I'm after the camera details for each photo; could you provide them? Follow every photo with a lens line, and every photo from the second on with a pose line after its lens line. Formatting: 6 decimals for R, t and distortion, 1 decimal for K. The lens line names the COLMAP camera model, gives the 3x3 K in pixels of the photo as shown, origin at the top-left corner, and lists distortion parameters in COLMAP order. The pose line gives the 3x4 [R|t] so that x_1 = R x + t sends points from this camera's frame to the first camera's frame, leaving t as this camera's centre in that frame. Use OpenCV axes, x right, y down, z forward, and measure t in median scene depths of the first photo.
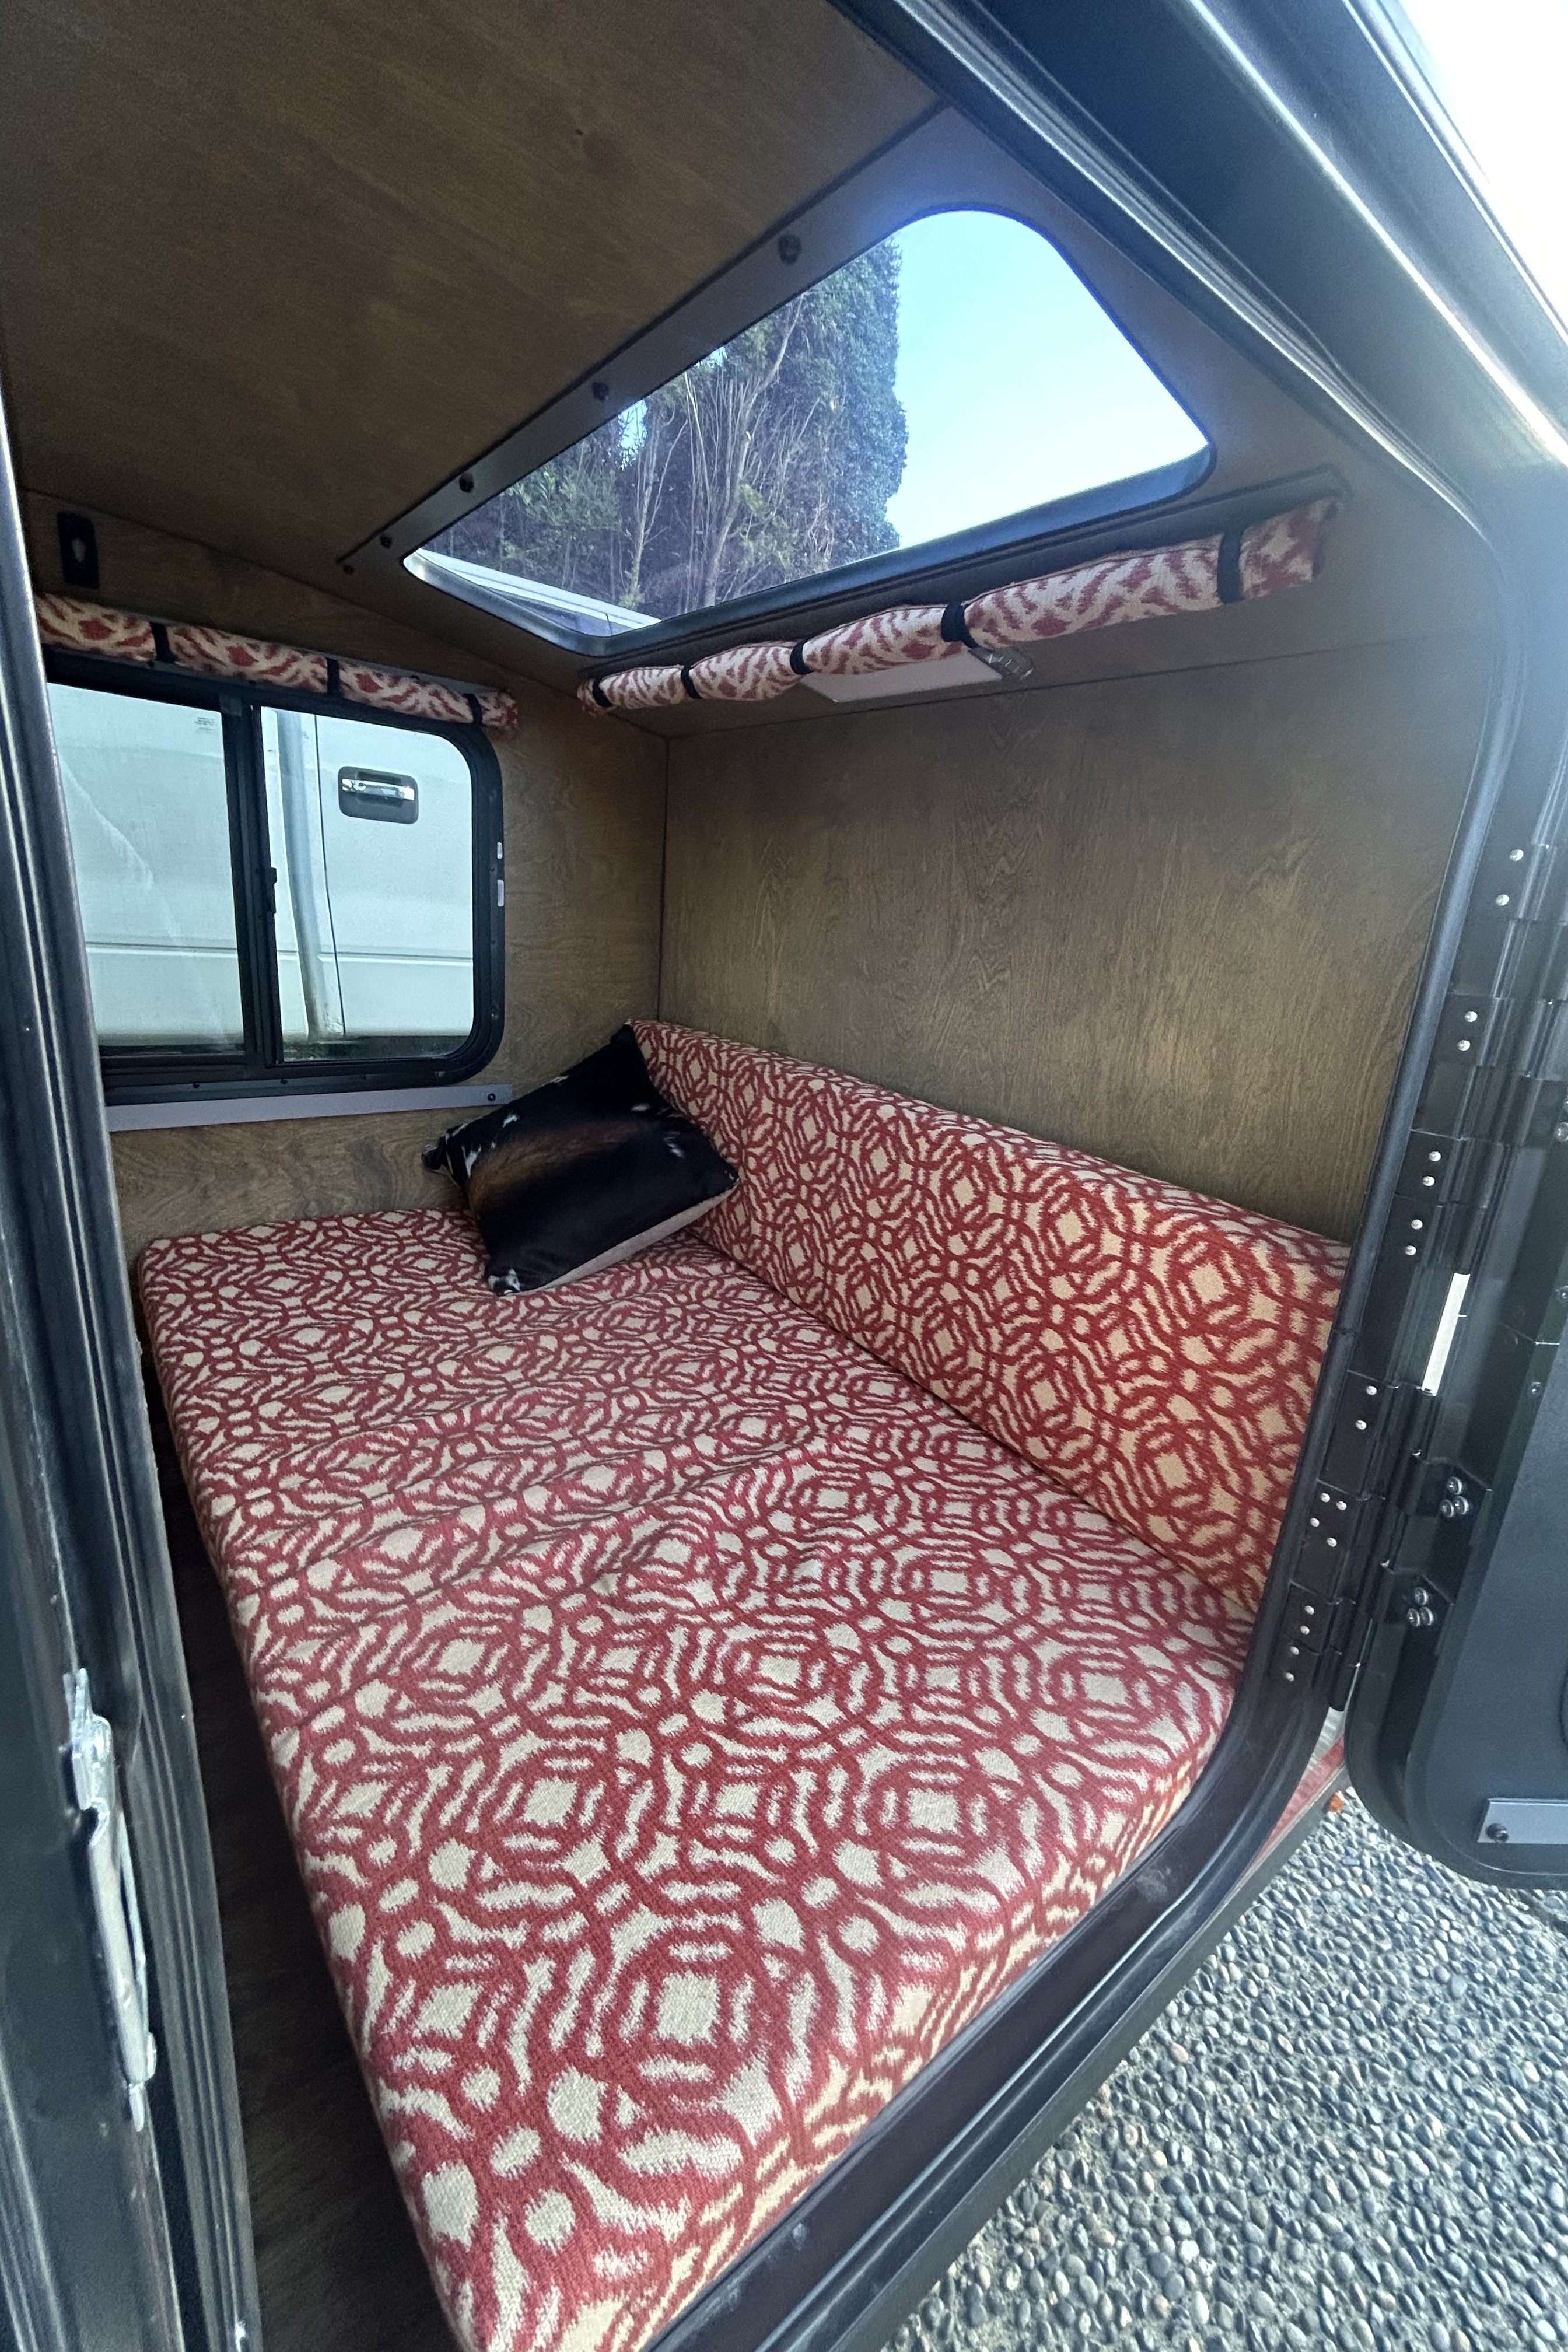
lens RADIAL K [[948.6, 0, 784.0], [0, 948.6, 1176.0], [0, 0, 1]] dist [0.000232, -0.000124]
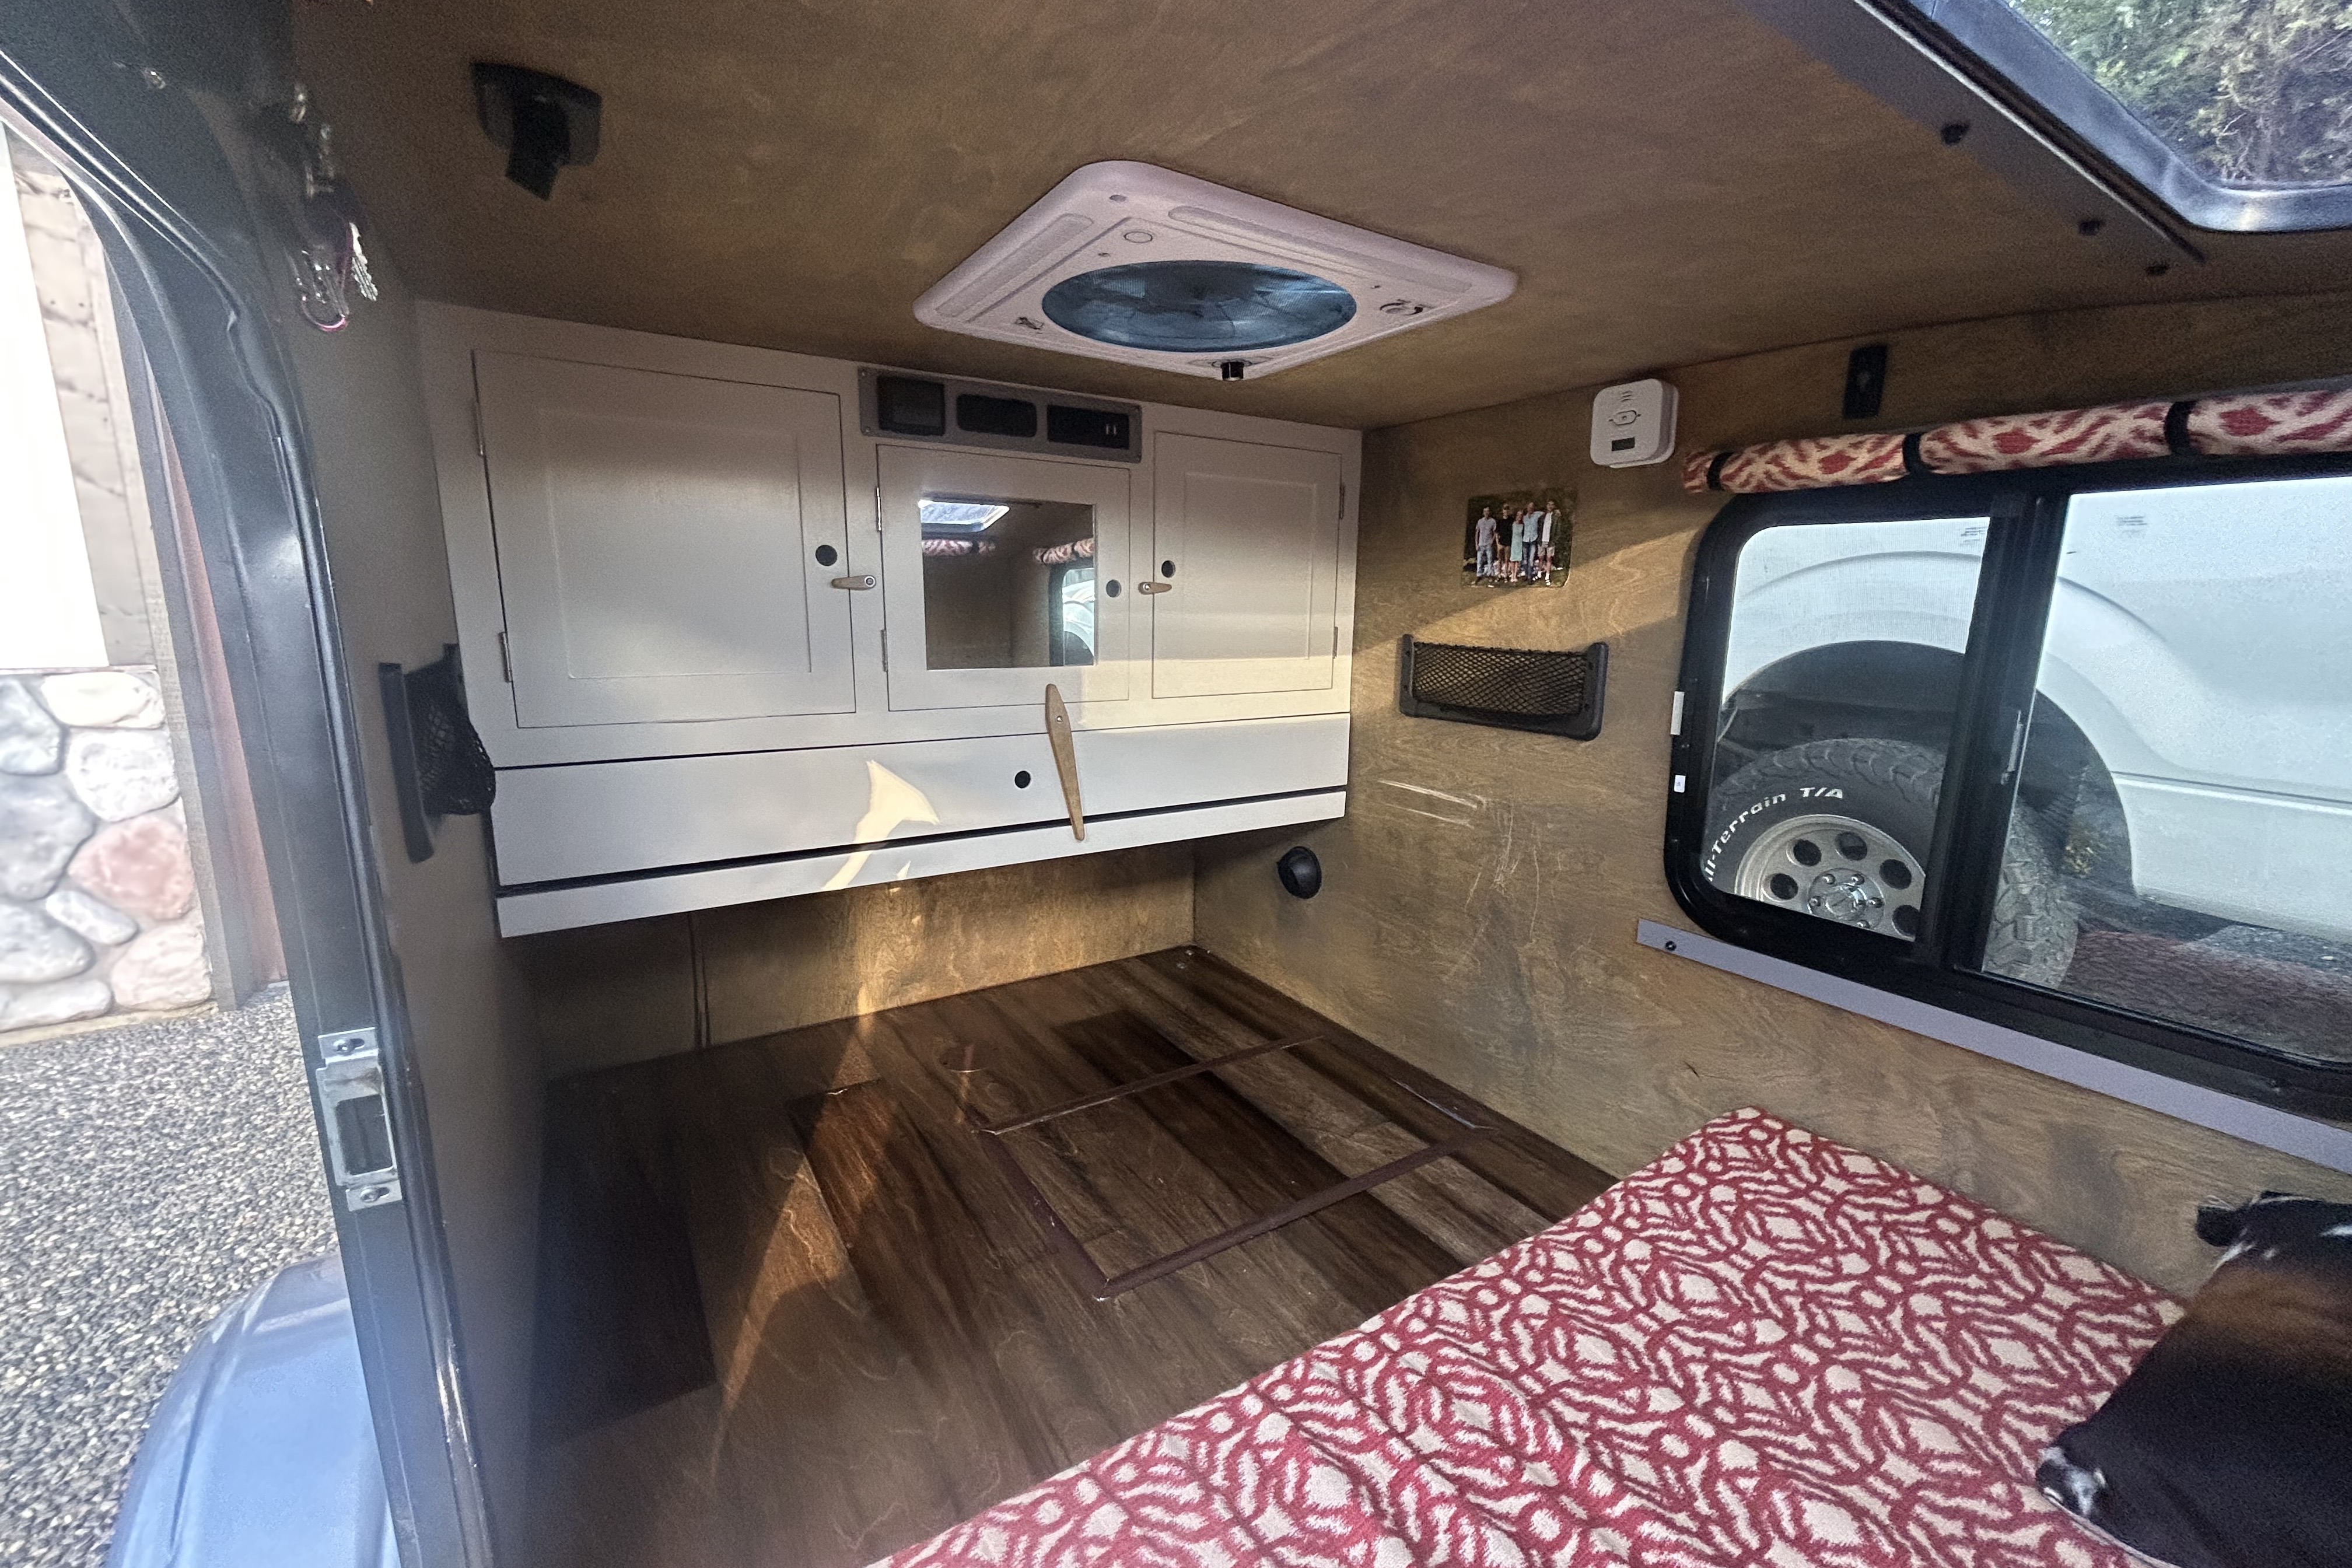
lens RADIAL K [[948.6, 0, 1176.0], [0, 948.6, 784.0], [0, 0, 1]] dist [0.000232, -0.000124]
pose [[-0.100084, 0.103678, -0.989563, 0.248018], [-0.304979, 0.943486, 0.129696, -0.176993], [0.947085, 0.314777, -0.062808, 0.475772]]
